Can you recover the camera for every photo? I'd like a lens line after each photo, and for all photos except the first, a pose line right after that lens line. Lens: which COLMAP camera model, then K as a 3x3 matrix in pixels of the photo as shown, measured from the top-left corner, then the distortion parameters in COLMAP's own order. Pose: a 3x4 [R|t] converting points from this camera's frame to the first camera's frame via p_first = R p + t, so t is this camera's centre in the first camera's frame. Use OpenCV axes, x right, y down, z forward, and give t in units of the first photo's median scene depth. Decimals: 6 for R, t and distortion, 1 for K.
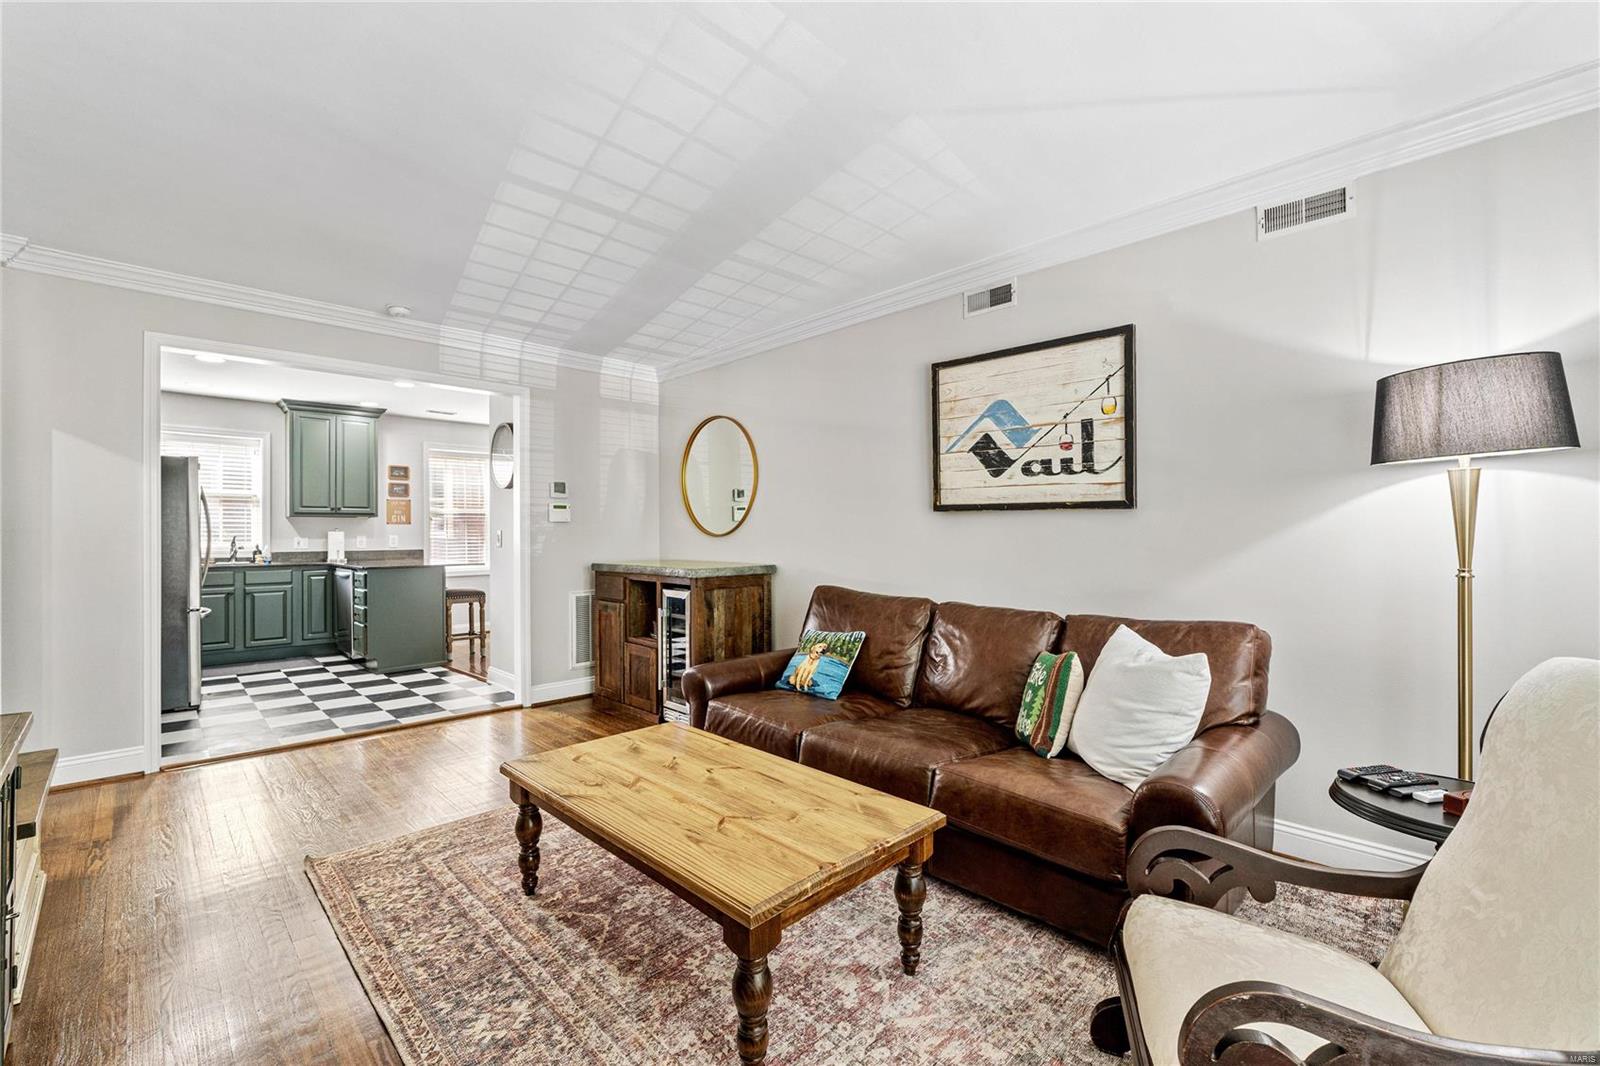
lens RADIAL K [[684.4, 0, 800.0], [0, 684.4, 533.0], [0, 0, 1]] dist [-0.001554, 0.000005]
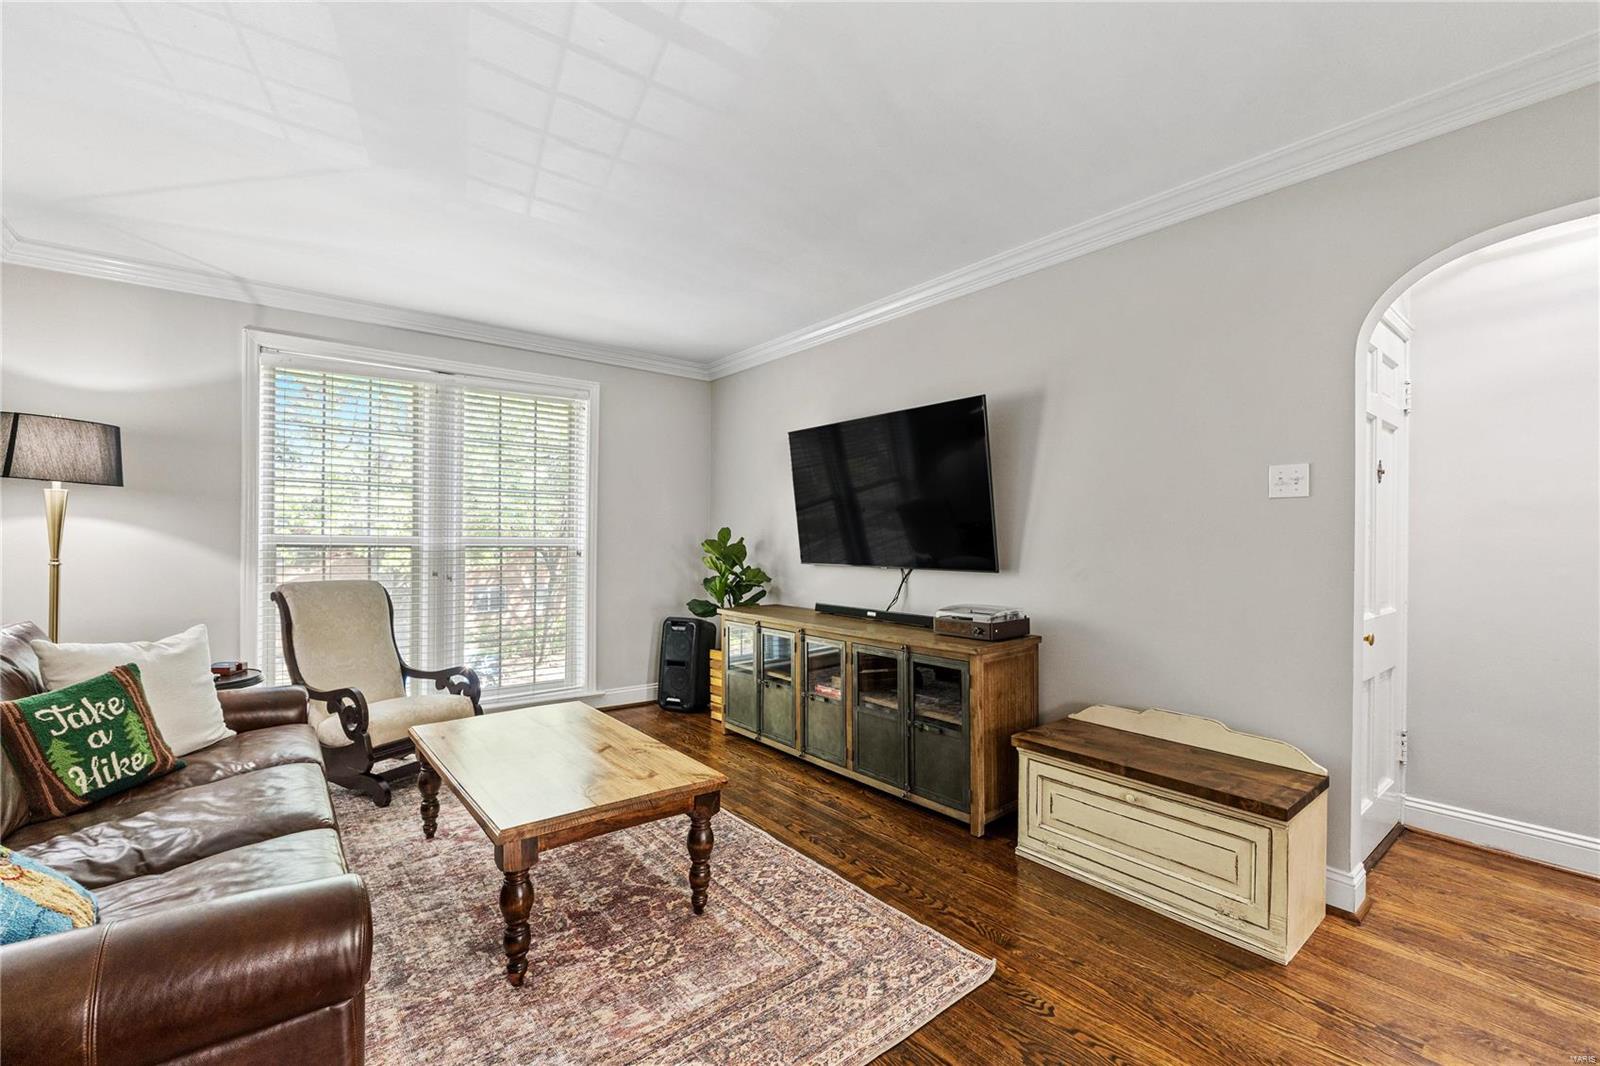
lens RADIAL K [[684.4, 0, 800.0], [0, 684.4, 533.0], [0, 0, 1]] dist [-0.001554, 0.000005]
pose [[-0.994523, -0.004028, 0.104443, -0.684892], [-0.004714, 0.999969, -0.006317, -0.000214], [-0.104414, -0.006775, -0.994511, 2.100810]]
